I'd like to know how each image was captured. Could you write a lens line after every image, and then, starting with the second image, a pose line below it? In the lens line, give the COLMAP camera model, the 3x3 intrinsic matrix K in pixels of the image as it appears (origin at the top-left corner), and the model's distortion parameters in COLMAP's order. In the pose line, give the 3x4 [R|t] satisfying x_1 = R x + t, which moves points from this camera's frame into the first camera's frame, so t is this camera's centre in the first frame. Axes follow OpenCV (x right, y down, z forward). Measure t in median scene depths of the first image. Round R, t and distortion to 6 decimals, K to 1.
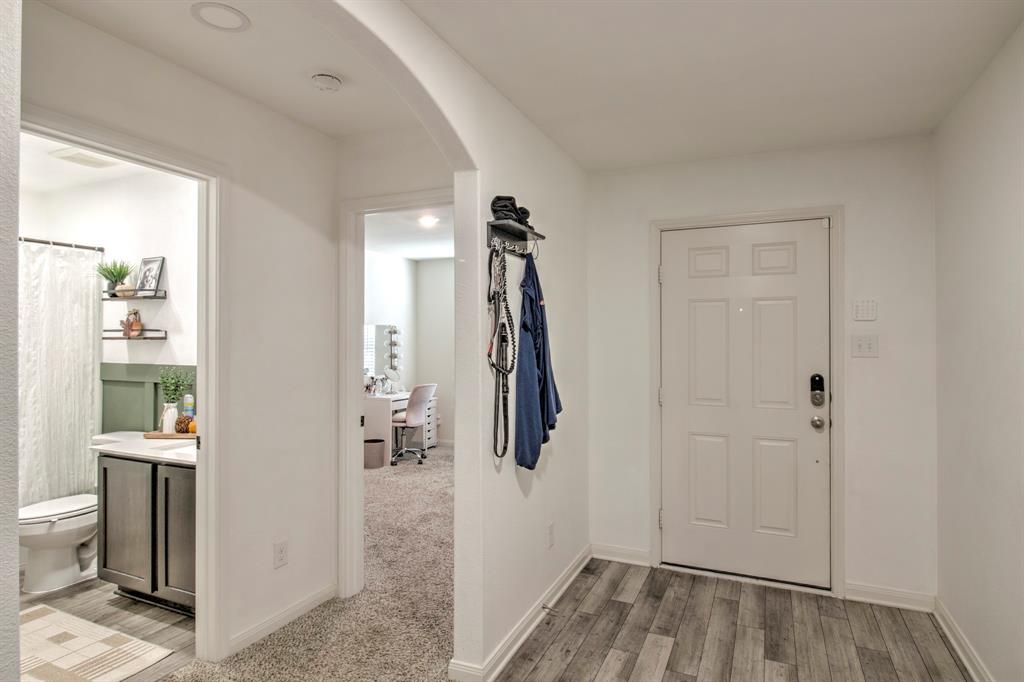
lens RADIAL K [[553.5, 0, 514.5], [0, 553.5, 342.4], [0, 0, 1]] dist [-0.001723, -0.001606]
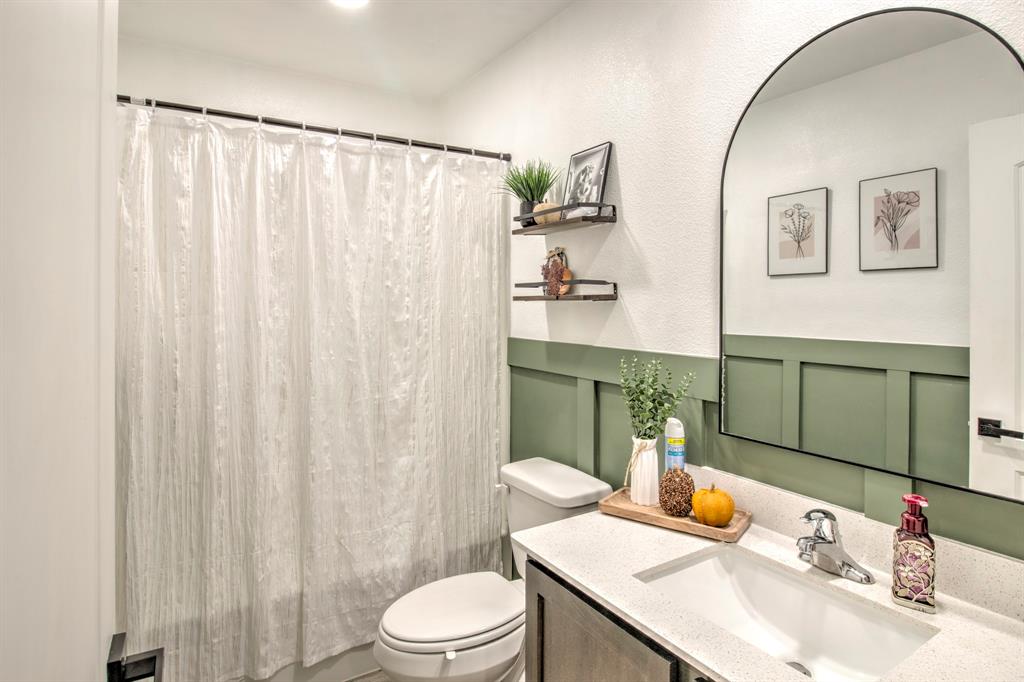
lens RADIAL K [[553.5, 0, 514.5], [0, 553.5, 342.4], [0, 0, 1]] dist [-0.001723, -0.001606]
pose [[0.833727, 0.037983, -0.550869, -0.394273], [-0.001066, 0.997740, 0.067183, -0.000127], [0.552176, -0.055425, 0.831883, 0.478782]]
